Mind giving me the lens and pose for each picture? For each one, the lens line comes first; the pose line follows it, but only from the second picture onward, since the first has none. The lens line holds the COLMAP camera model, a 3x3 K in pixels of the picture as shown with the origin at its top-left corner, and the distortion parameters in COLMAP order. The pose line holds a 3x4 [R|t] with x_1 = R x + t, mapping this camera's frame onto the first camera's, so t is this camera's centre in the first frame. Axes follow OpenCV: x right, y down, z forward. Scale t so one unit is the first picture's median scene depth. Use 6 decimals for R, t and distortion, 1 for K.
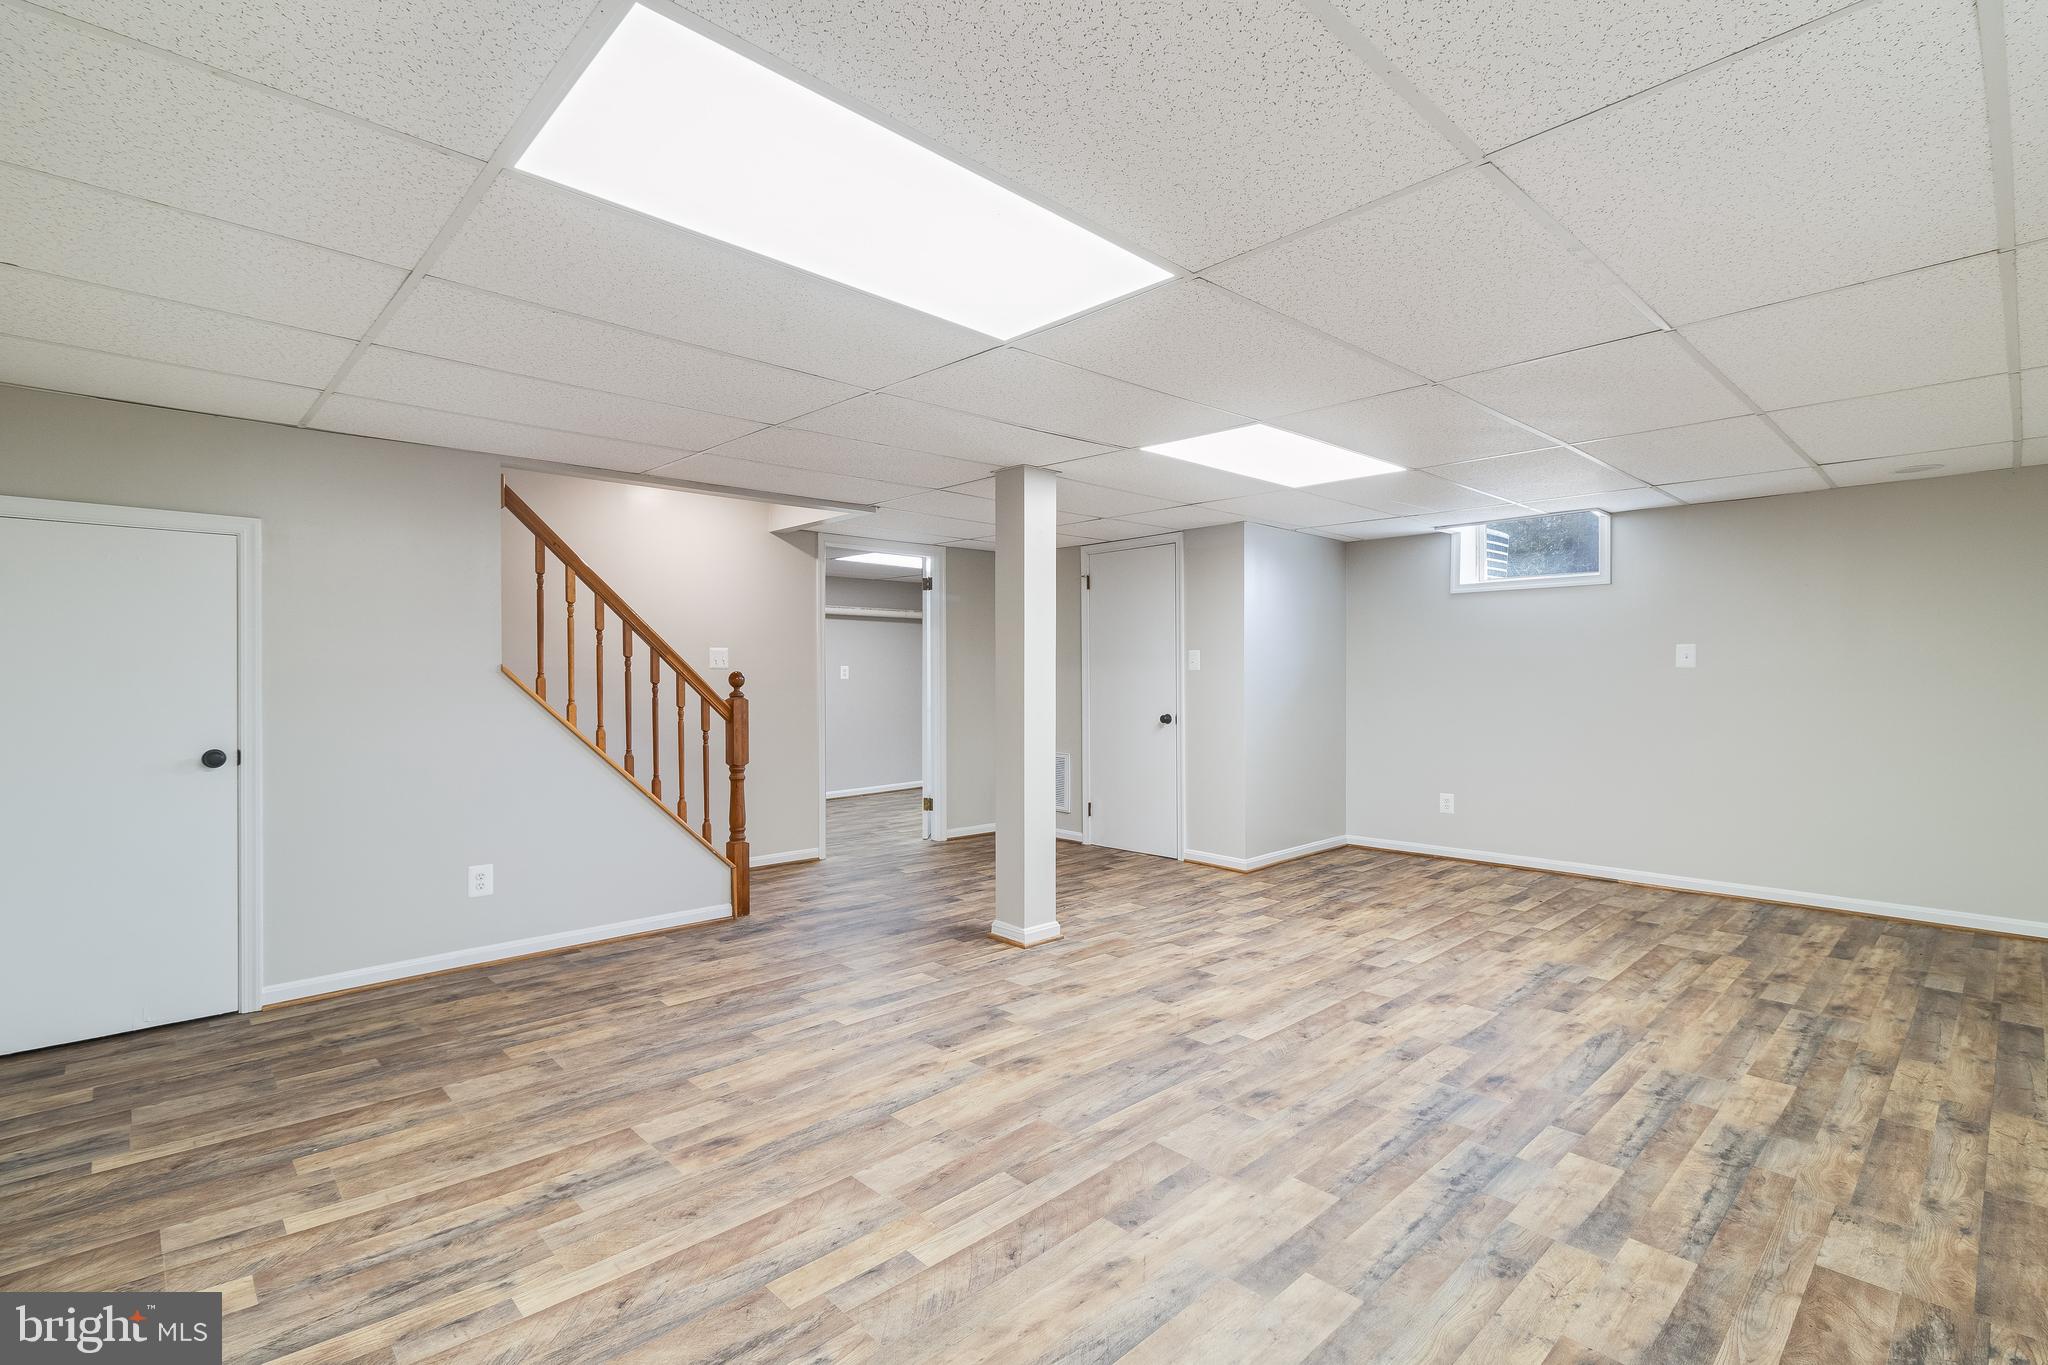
lens RADIAL K [[942.6, 0, 1023.7], [0, 942.6, 672.6], [0, 0, 1]] dist [0.002346, -0.000009]
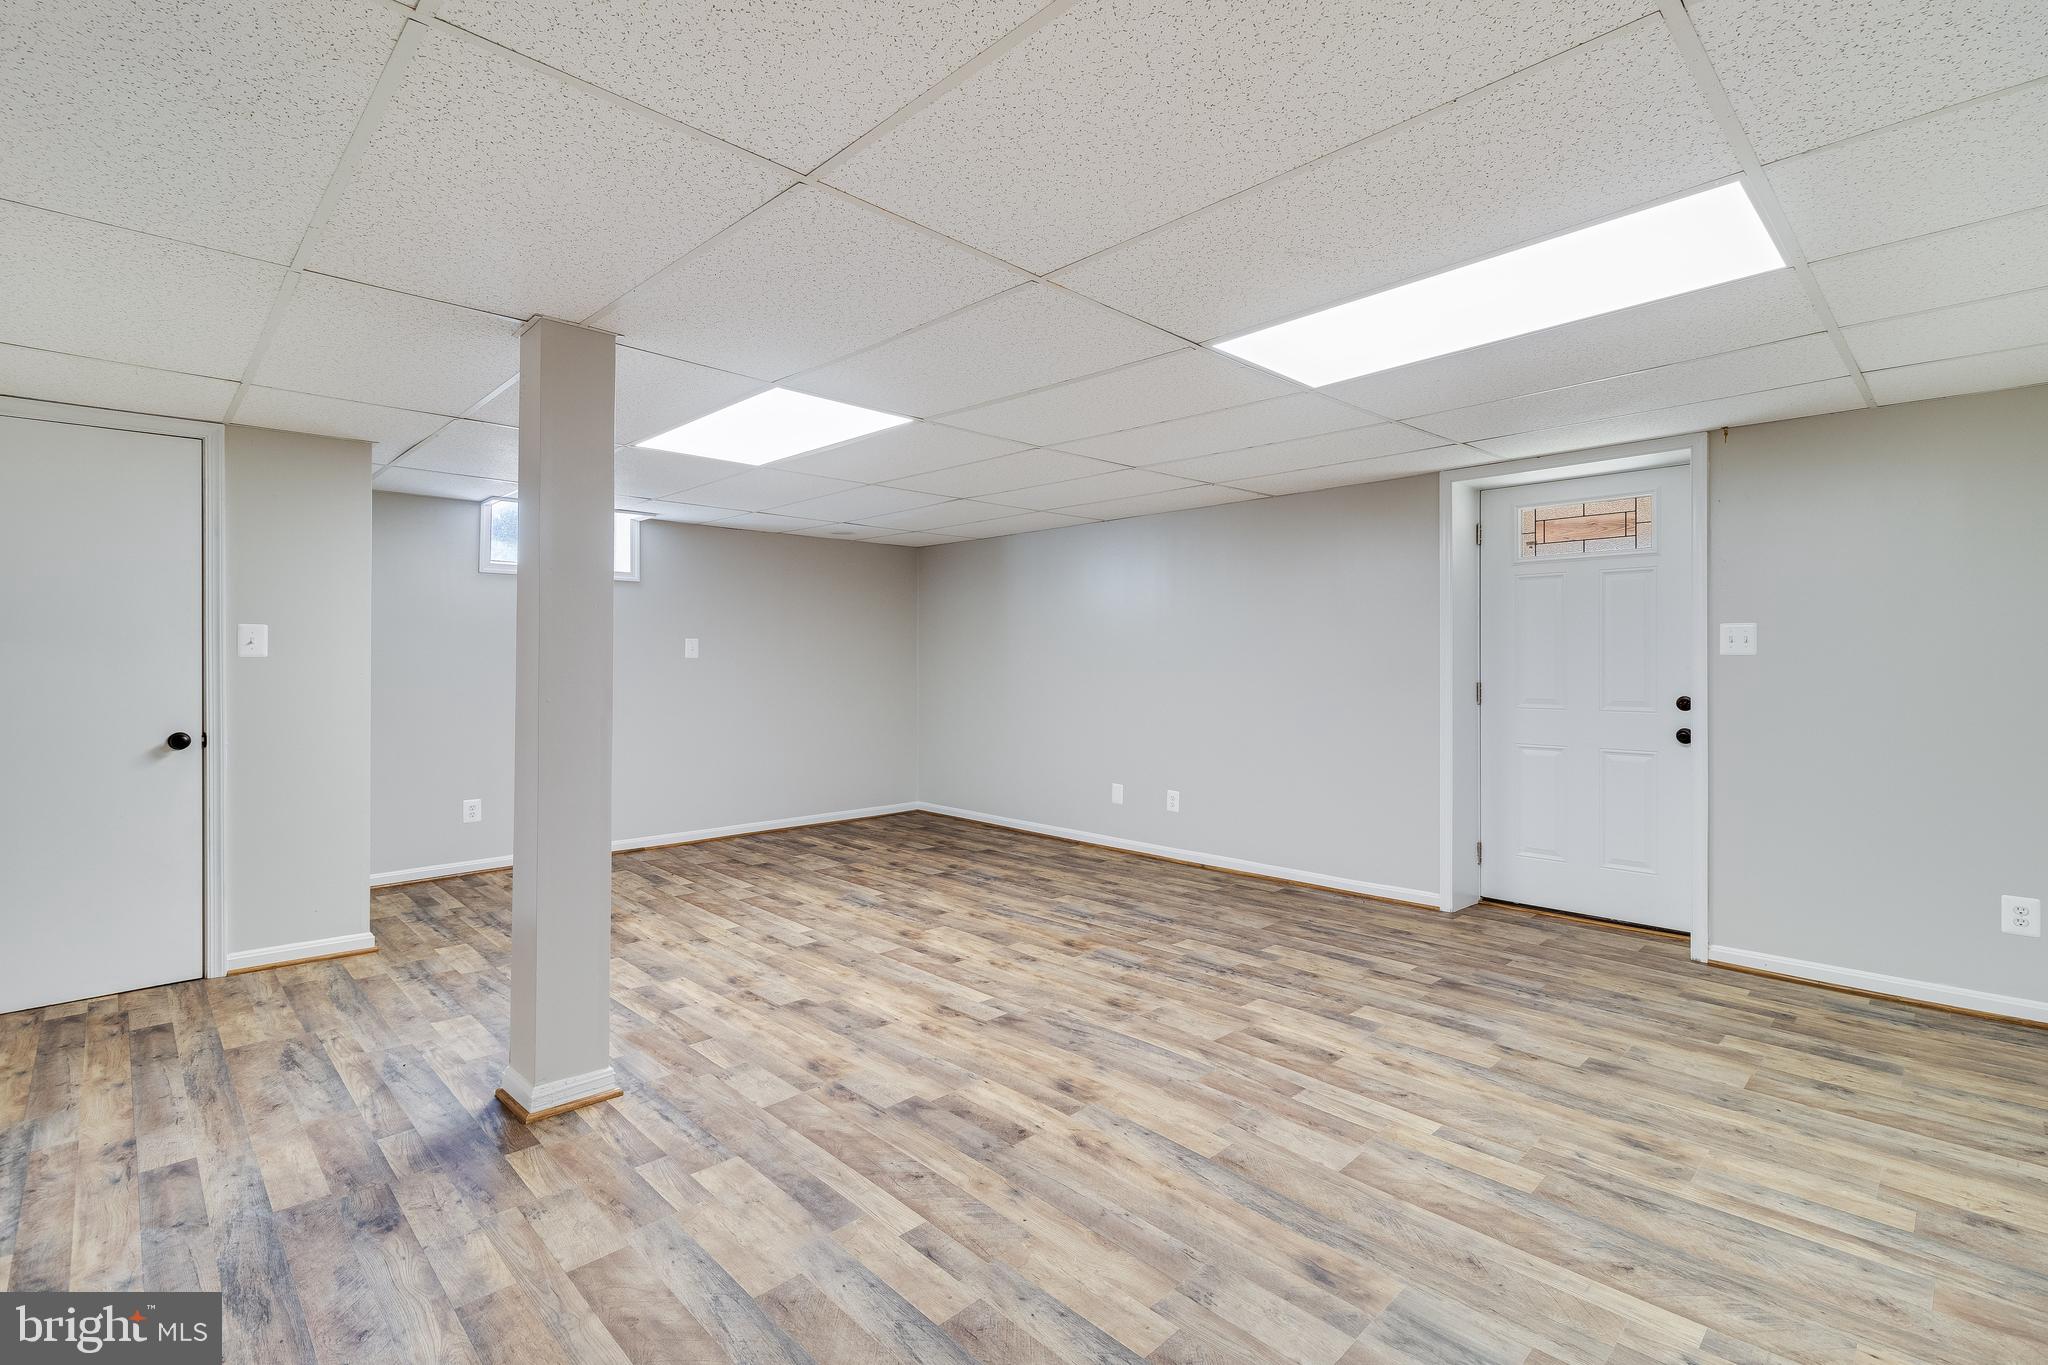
lens RADIAL K [[942.6, 0, 1023.7], [0, 942.6, 672.6], [0, 0, 1]] dist [0.002346, -0.000009]
pose [[-0.010836, -0.010731, 0.999884, -0.915476], [-0.001479, 0.999941, 0.010715, -0.000439], [-0.999940, -0.001362, -0.010851, 1.056100]]
